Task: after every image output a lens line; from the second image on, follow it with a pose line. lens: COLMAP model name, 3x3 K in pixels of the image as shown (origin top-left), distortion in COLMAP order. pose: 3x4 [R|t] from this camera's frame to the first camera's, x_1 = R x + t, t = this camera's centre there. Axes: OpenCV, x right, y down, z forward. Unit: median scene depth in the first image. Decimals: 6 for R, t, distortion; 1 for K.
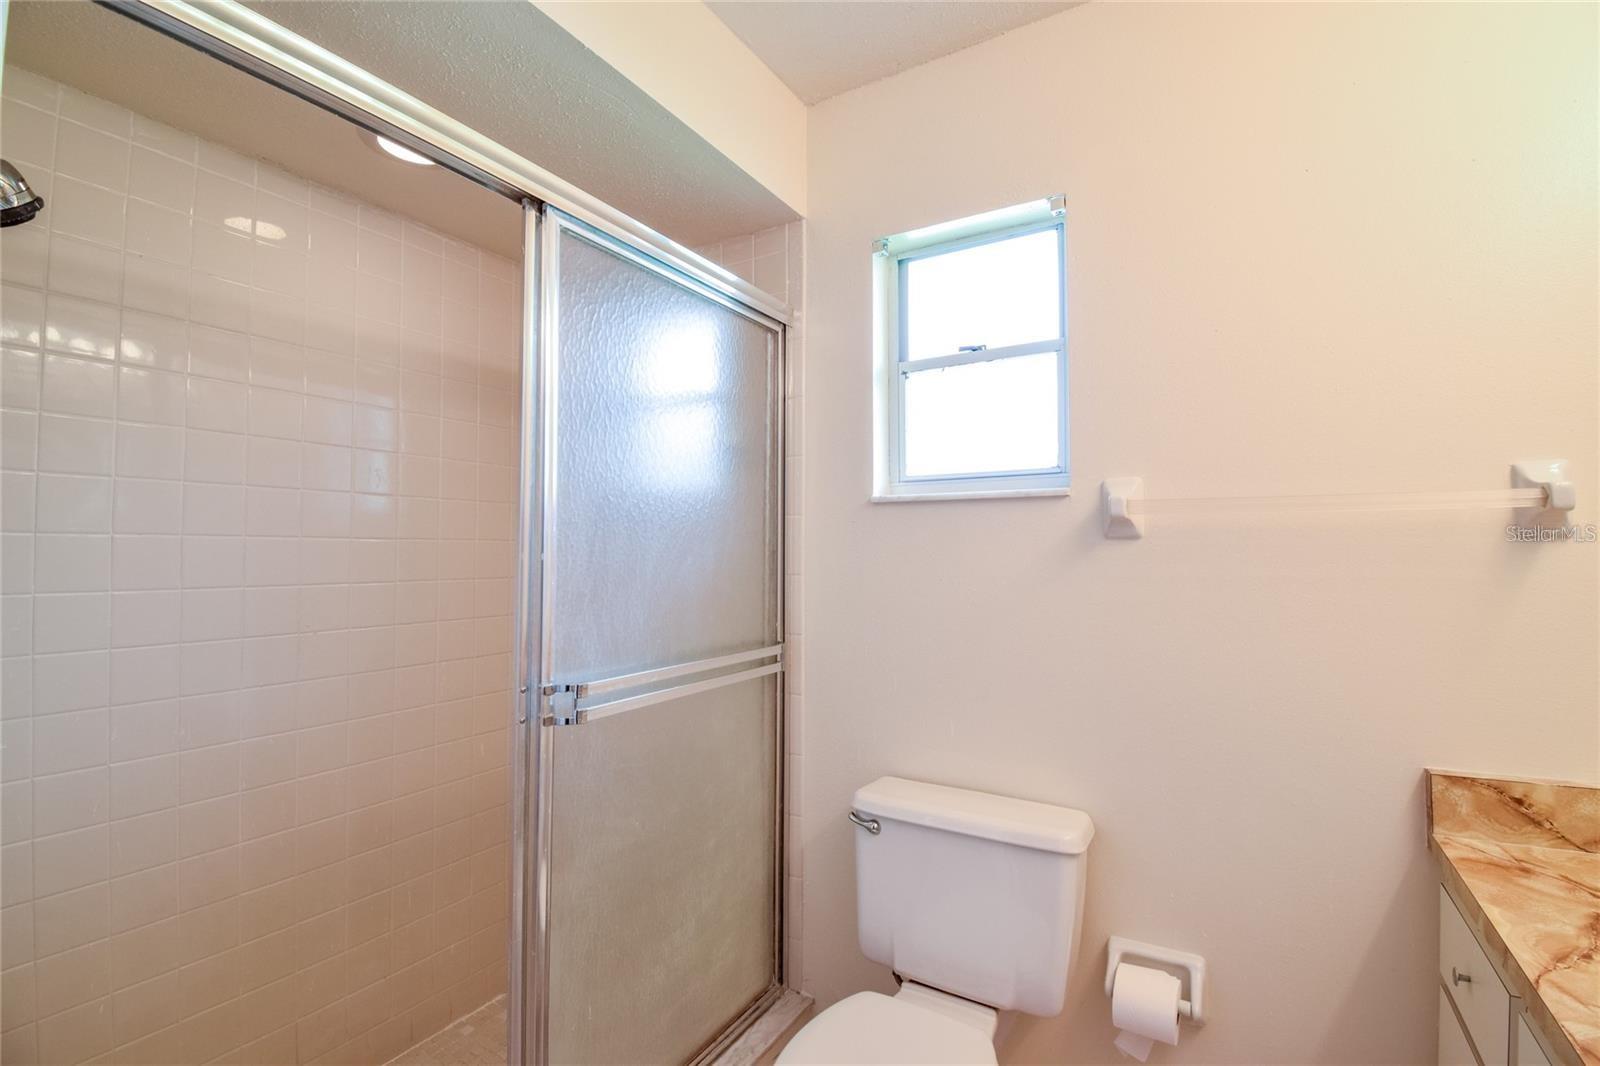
lens RADIAL K [[708.6, 0, 802.9], [0, 708.6, 530.0], [0, 0, 1]] dist [0.021022, -0.025857]
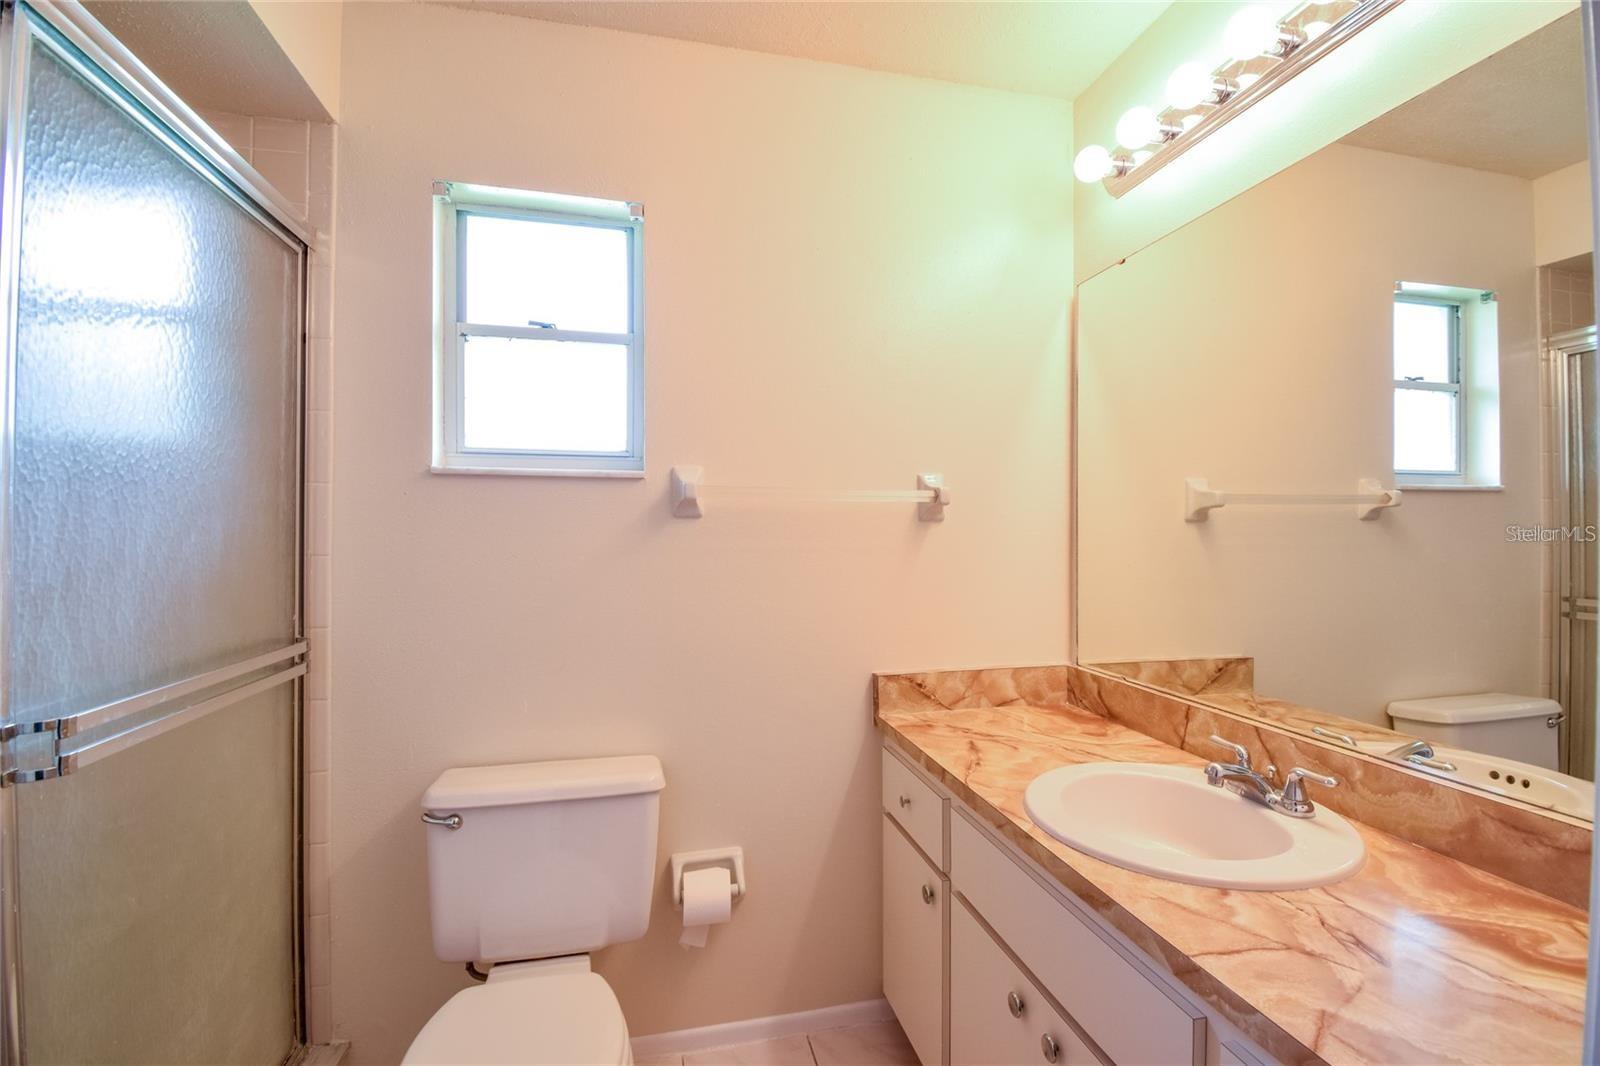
lens RADIAL K [[708.6, 0, 802.9], [0, 708.6, 530.0], [0, 0, 1]] dist [0.021022, -0.025857]
pose [[0.717916, 0.003527, 0.696121, -0.229247], [-0.024653, 0.999489, 0.020360, 0.004010], [-0.695694, -0.031778, 0.717635, 0.022357]]
